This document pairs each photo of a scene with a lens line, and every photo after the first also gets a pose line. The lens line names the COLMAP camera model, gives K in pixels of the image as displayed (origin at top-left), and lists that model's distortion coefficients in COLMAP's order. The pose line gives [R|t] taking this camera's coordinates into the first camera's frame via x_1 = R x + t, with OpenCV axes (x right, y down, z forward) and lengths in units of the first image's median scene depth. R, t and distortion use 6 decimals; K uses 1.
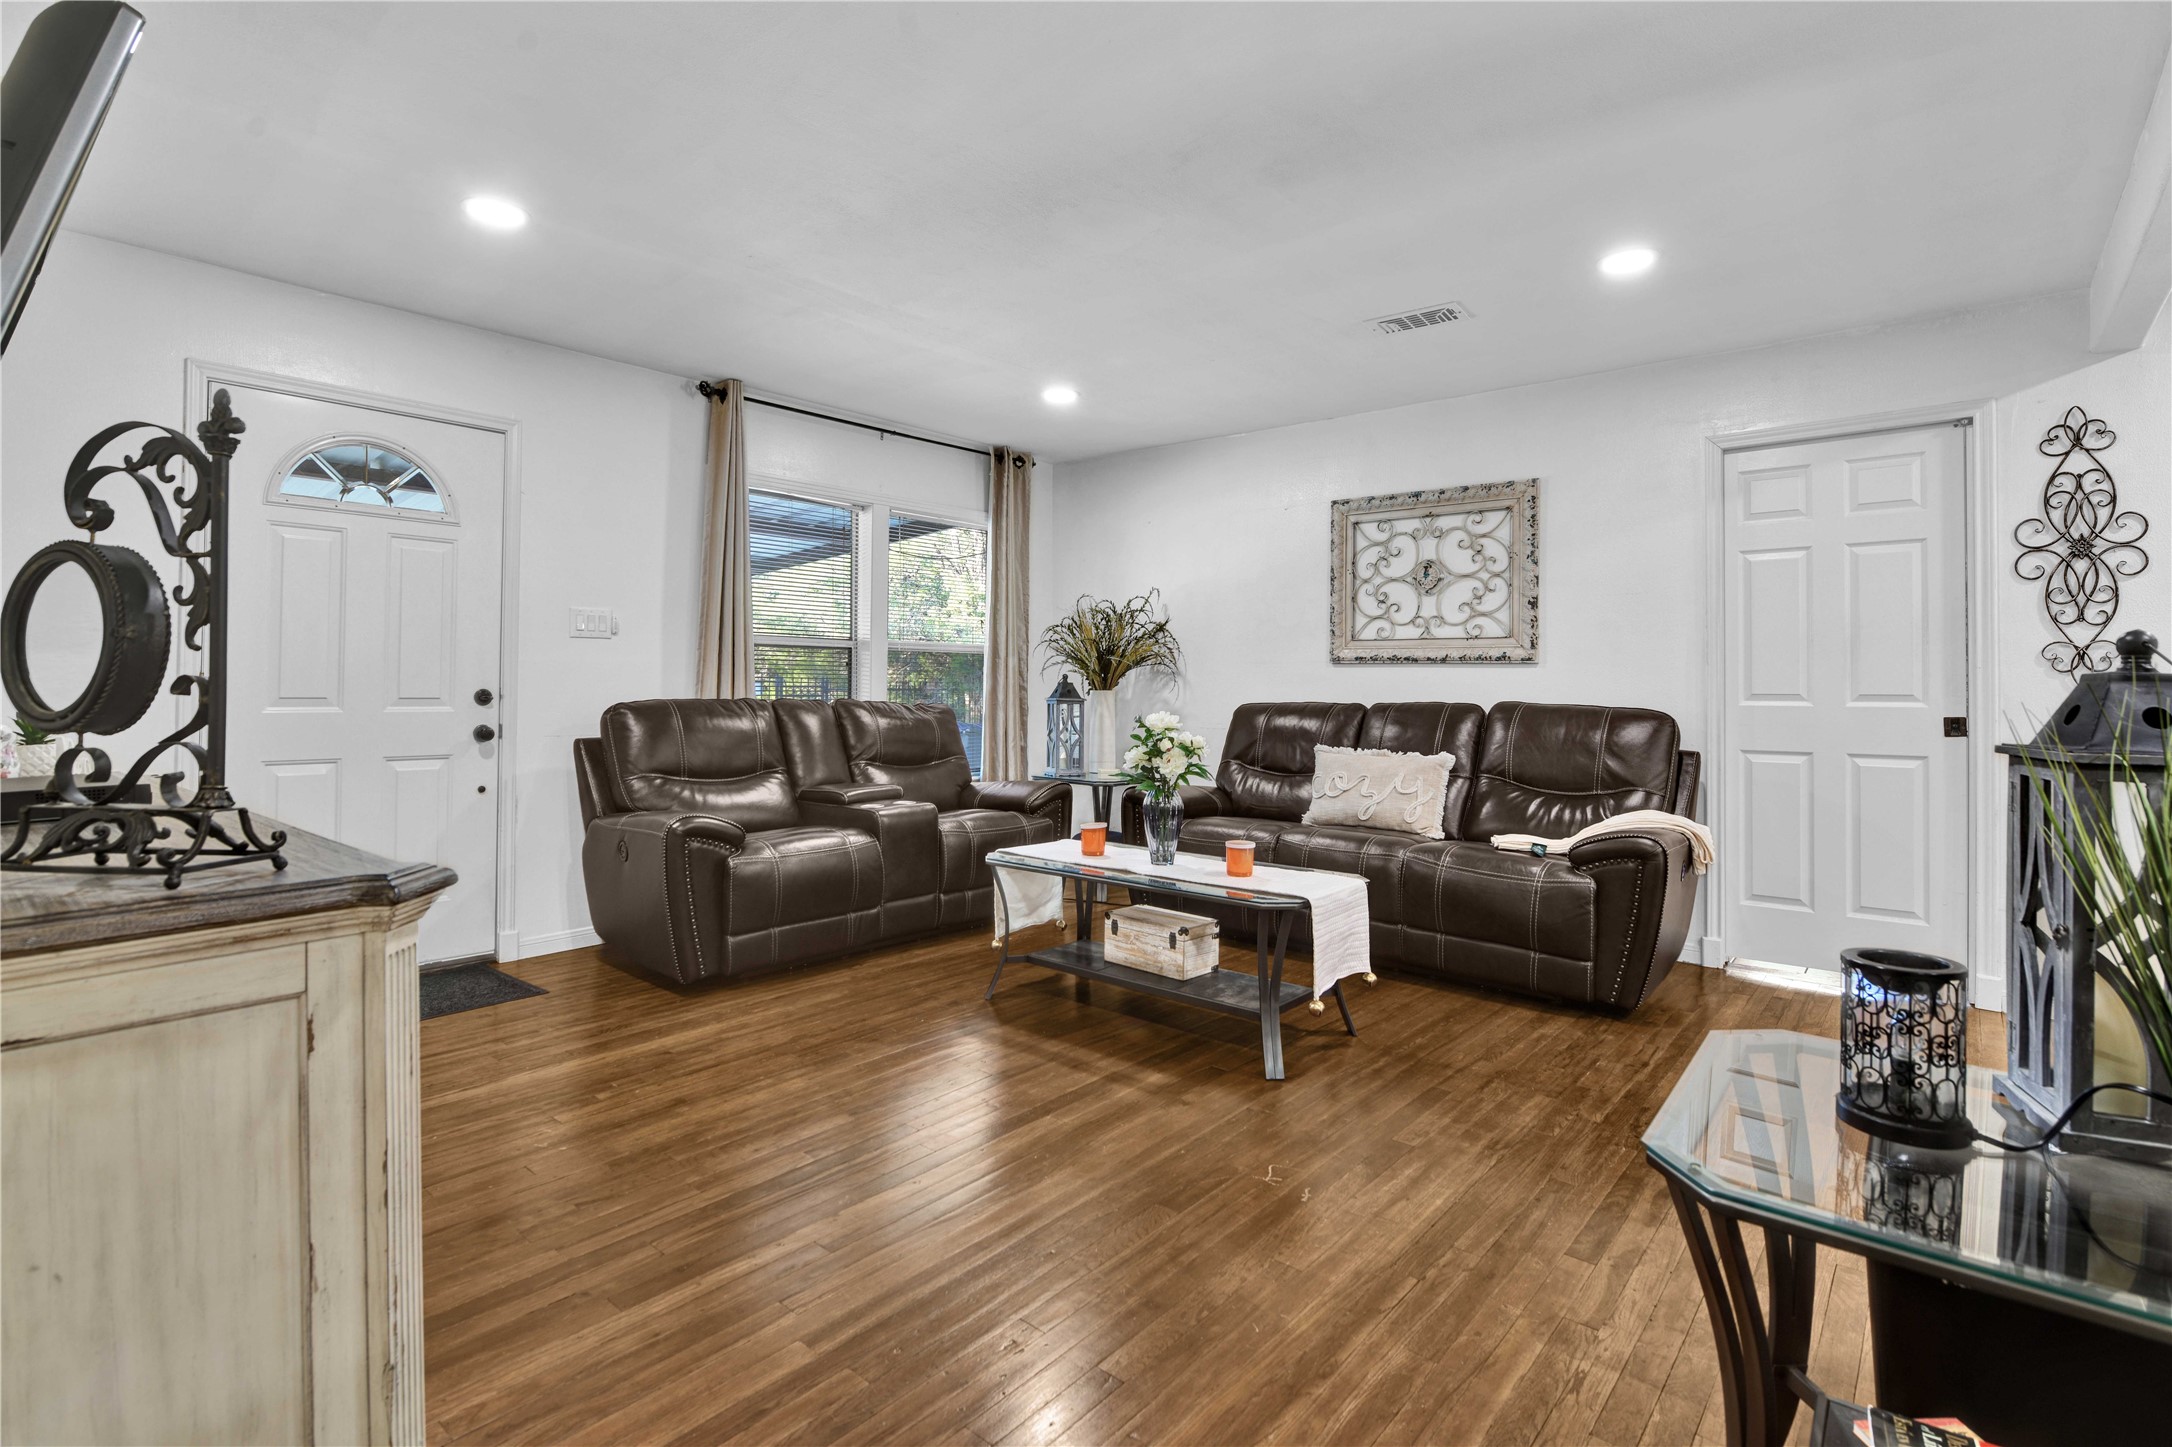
lens RADIAL K [[1033.6, 0, 1086.4], [0, 1033.6, 687.6], [0, 0, 1]] dist [0.001451, 0.000275]
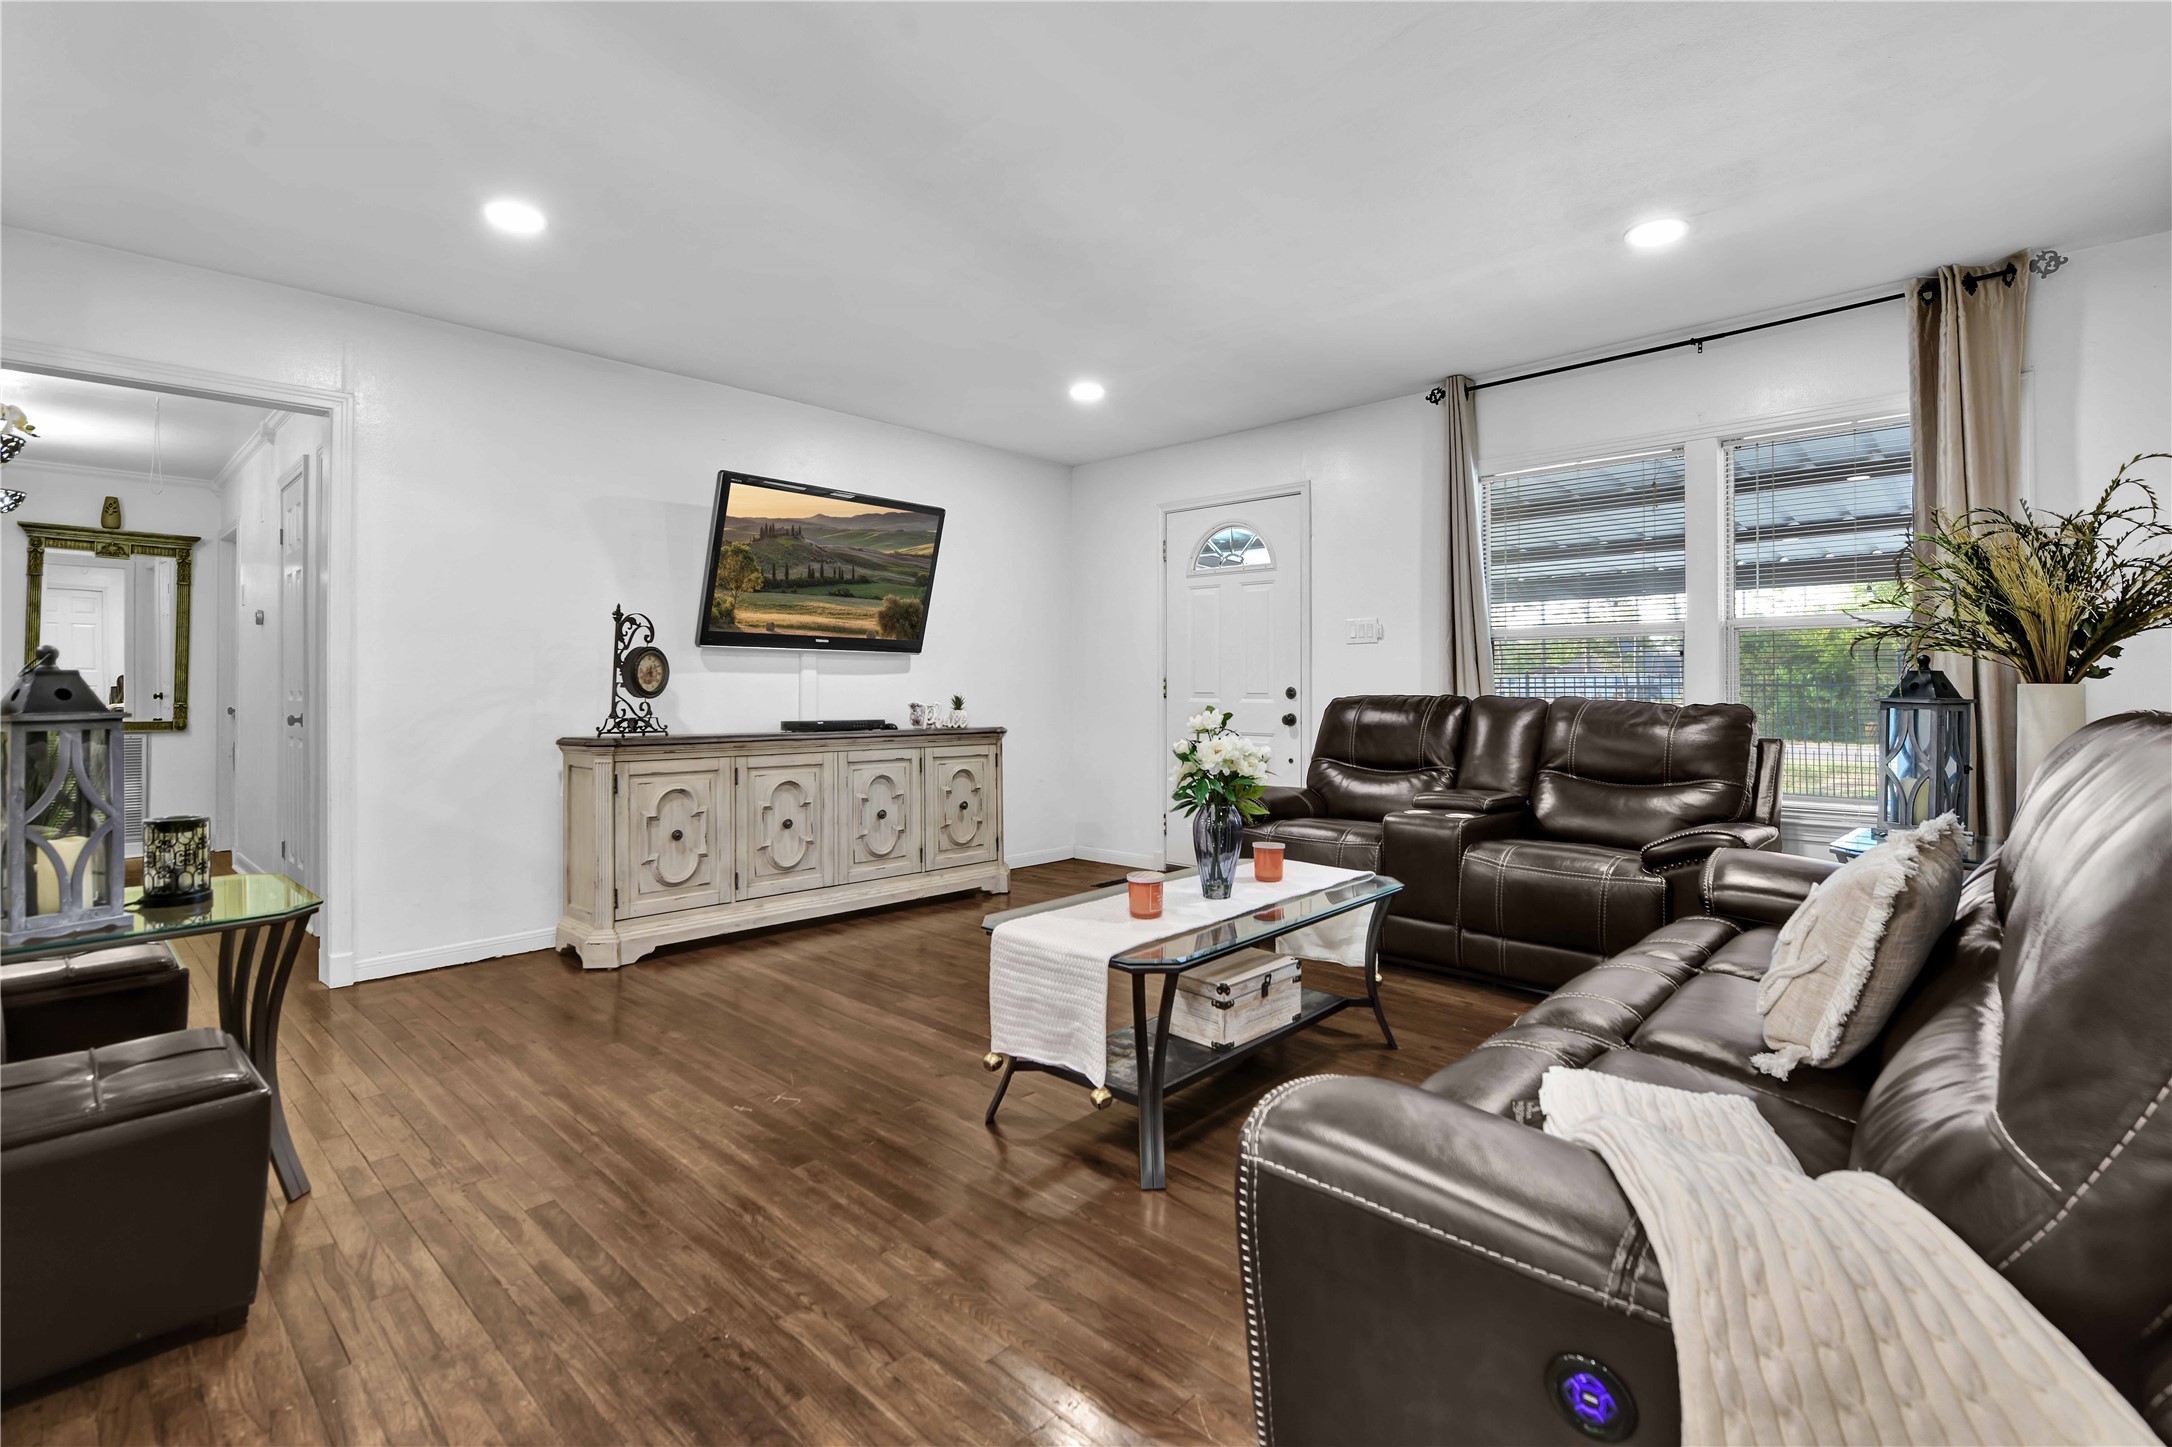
lens RADIAL K [[991.7, 0, 1092.4], [0, 991.7, 700.2], [0, 0, 1]] dist [-0.020748, 0.000339]
pose [[-0.041466, 0.005316, -0.999126, 1.106774], [-0.000820, 0.999985, 0.005354, 0.018831], [0.999140, 0.001041, -0.041461, 1.219745]]
